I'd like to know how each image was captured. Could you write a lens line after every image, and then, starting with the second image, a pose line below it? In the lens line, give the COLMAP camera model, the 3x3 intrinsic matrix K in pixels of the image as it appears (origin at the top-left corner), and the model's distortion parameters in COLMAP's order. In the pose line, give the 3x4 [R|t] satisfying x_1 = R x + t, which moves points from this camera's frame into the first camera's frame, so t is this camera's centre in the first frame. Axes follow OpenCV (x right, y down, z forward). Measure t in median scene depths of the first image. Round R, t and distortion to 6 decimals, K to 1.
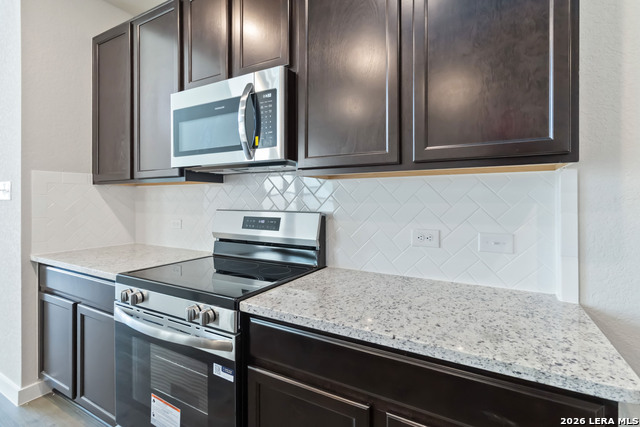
lens RADIAL K [[305.8, 0, 323.5], [0, 305.8, 202.4], [0, 0, 1]] dist [0.001293, 0.000105]
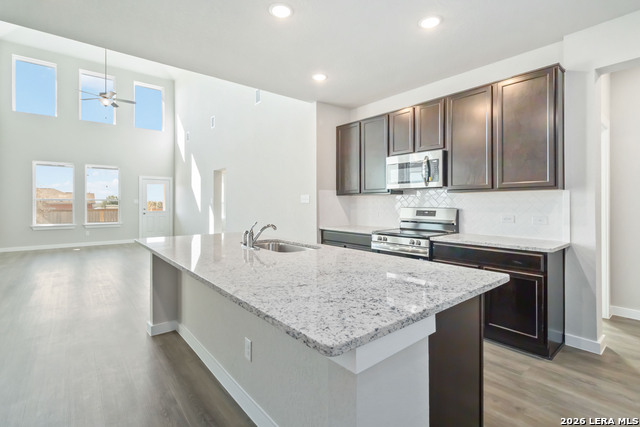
lens RADIAL K [[305.8, 0, 323.5], [0, 305.8, 202.4], [0, 0, 1]] dist [0.001293, 0.000105]
pose [[0.936842, -0.002468, -0.349744, -0.152968], [-0.000395, 0.999967, -0.008113, 0.010981], [0.349753, 0.007739, 0.936810, -1.586208]]
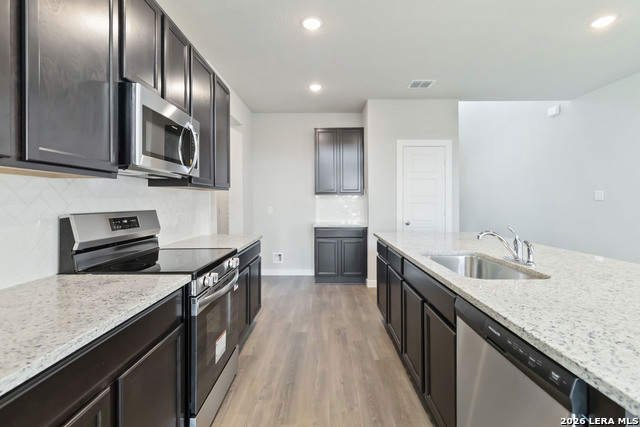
lens RADIAL K [[305.8, 0, 323.5], [0, 305.8, 202.4], [0, 0, 1]] dist [0.001293, 0.000105]
pose [[-0.492930, -0.004121, 0.870059, -1.799173], [0.005263, 0.999956, 0.007718, -0.009395], [-0.870053, 0.008383, -0.492887, 1.128138]]
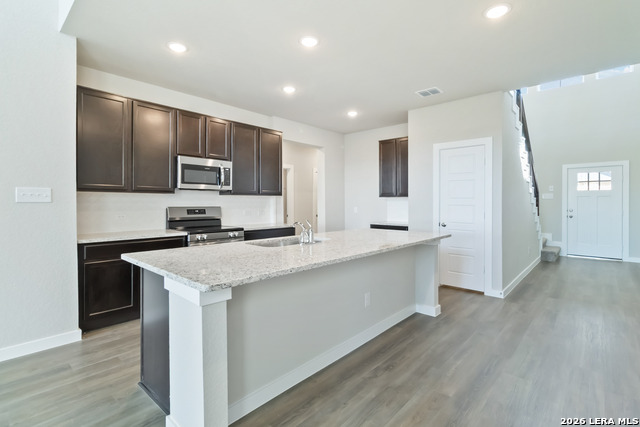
lens RADIAL K [[305.8, 0, 323.5], [0, 305.8, 202.4], [0, 0, 1]] dist [0.001293, 0.000105]
pose [[0.212590, 0.001738, 0.977140, -2.887462], [0.003849, 0.999989, -0.002616, 0.006167], [-0.977134, 0.004317, 0.212581, -0.611684]]
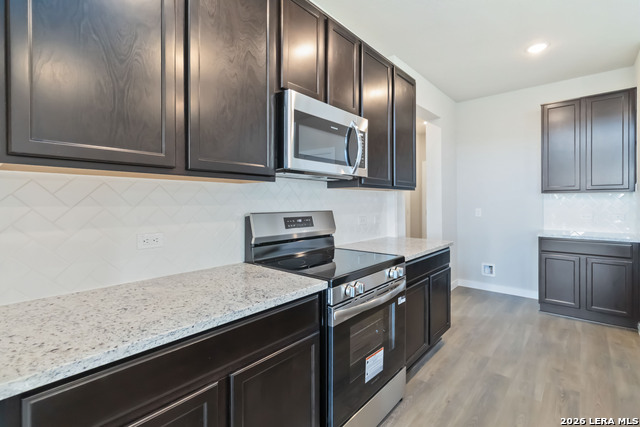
lens RADIAL K [[299.4, 0, 323.2], [0, 299.4, 204.3], [0, 0, 1]] dist [0.000950, 0.000126]
pose [[0.194824, -0.009309, 0.980794, -1.603370], [0.006876, 0.999943, 0.008125, -0.009510], [-0.980814, 0.005161, 0.194877, 0.838247]]
